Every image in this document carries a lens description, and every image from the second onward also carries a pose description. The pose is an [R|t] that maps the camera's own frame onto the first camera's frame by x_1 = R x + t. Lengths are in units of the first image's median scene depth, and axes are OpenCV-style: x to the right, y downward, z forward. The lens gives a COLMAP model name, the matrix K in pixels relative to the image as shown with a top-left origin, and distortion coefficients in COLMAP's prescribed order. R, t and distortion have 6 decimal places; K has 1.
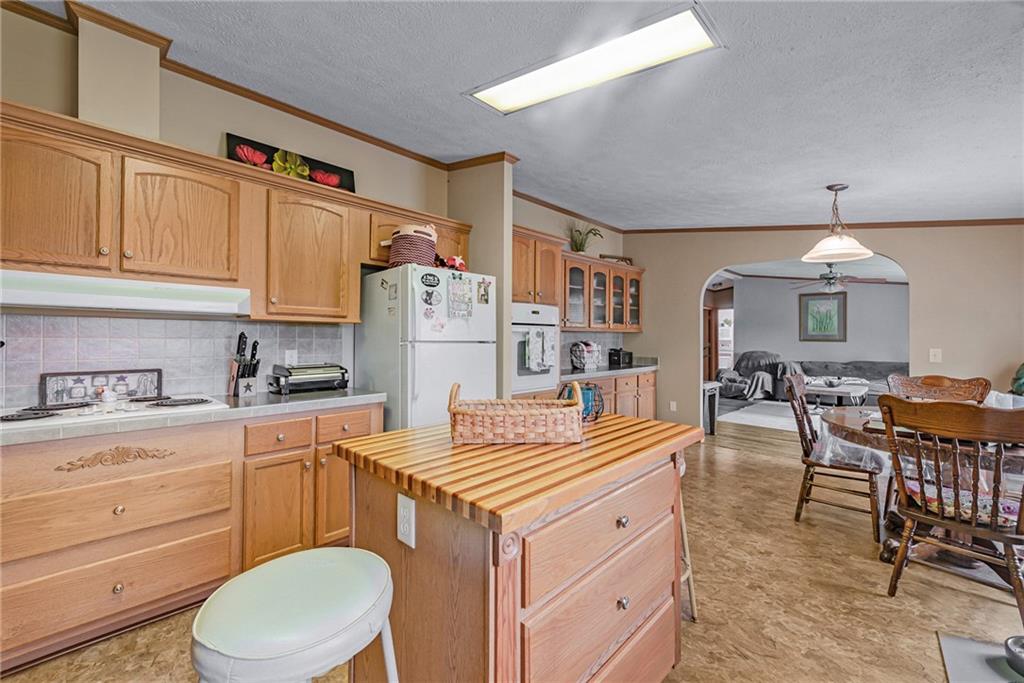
lens RADIAL K [[416.3, 0, 510.4], [0, 416.3, 336.7], [0, 0, 1]] dist [0.015246, -0.002844]
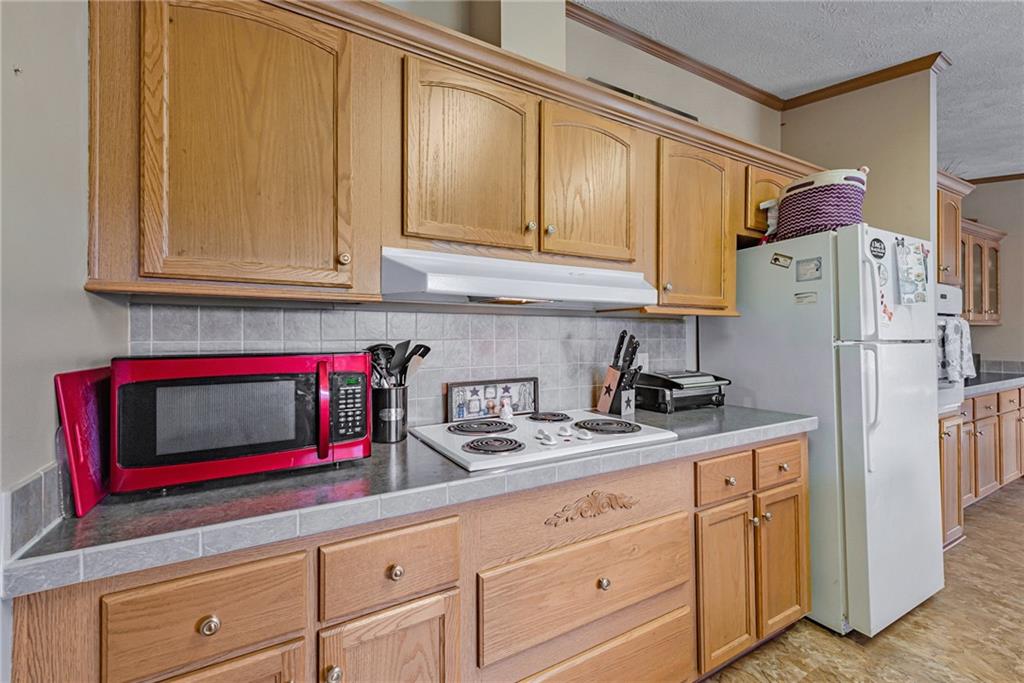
lens RADIAL K [[416.3, 0, 493.7], [0, 416.3, 338.1], [0, 0, 1]] dist [0.015246, -0.002844]
pose [[0.958823, -0.009441, -0.283848, -0.584530], [0.011158, 0.999928, 0.004432, -0.002745], [0.283786, -0.007417, 0.958859, 0.181015]]
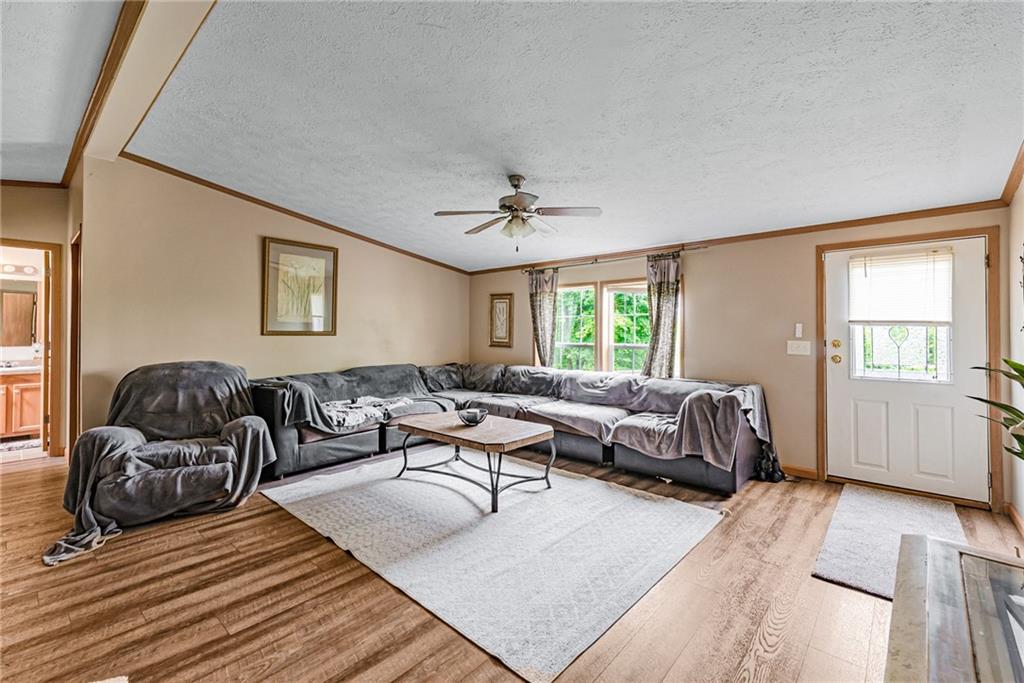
lens RADIAL K [[436.6, 0, 513.1], [0, 436.6, 331.7], [0, 0, 1]] dist [0.013219, -0.000367]
pose [[-0.045698, -0.003677, 0.998949, 0.552593], [-0.007135, 0.999969, 0.003355, 0.010365], [-0.998930, -0.006974, -0.045723, 2.276687]]
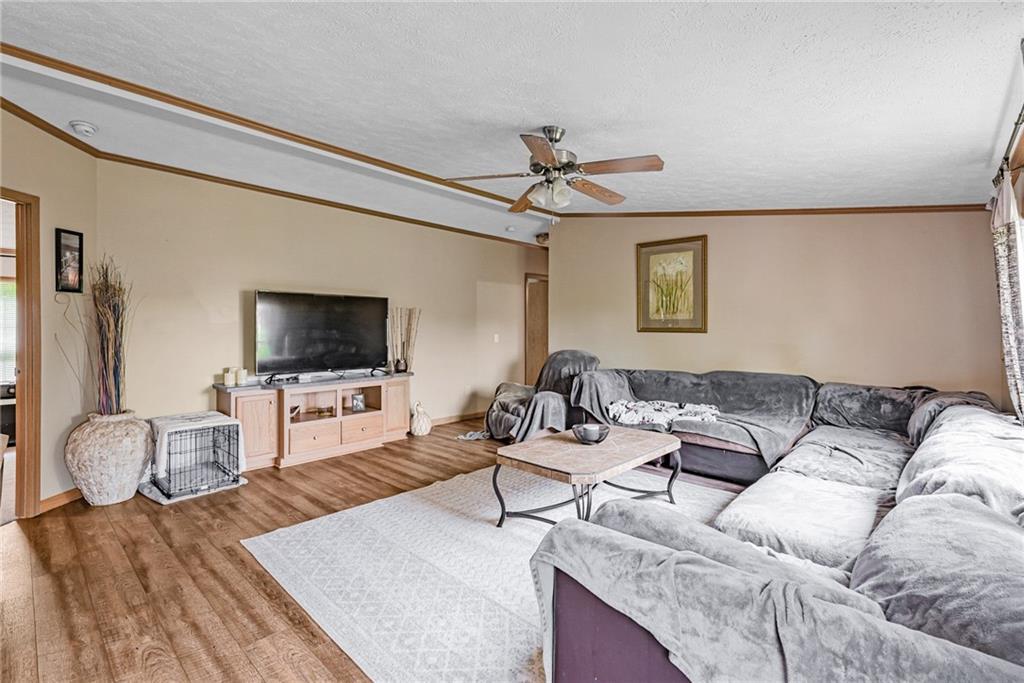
lens RADIAL K [[452.7, 0, 516.4], [0, 452.7, 336.0], [0, 0, 1]] dist [0.017971, -0.004240]
pose [[0.999671, -0.003857, 0.025359, 1.604023], [0.003469, 0.999877, 0.015322, 0.019578], [-0.025415, -0.015229, 0.999561, 1.303322]]
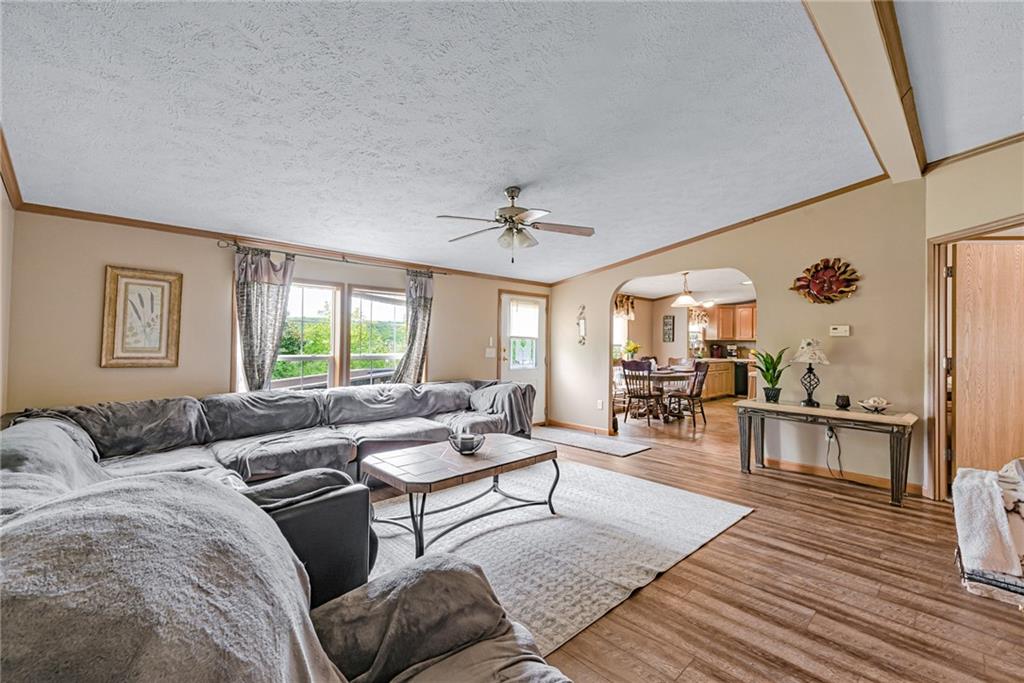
lens RADIAL K [[436.6, 0, 518.8], [0, 436.6, 333.7], [0, 0, 1]] dist [0.013219, -0.000367]
pose [[-0.999482, -0.009812, 0.030658, 1.649908], [-0.010739, 0.999486, -0.030217, 0.029084], [-0.030345, -0.030531, -0.999073, 3.375696]]
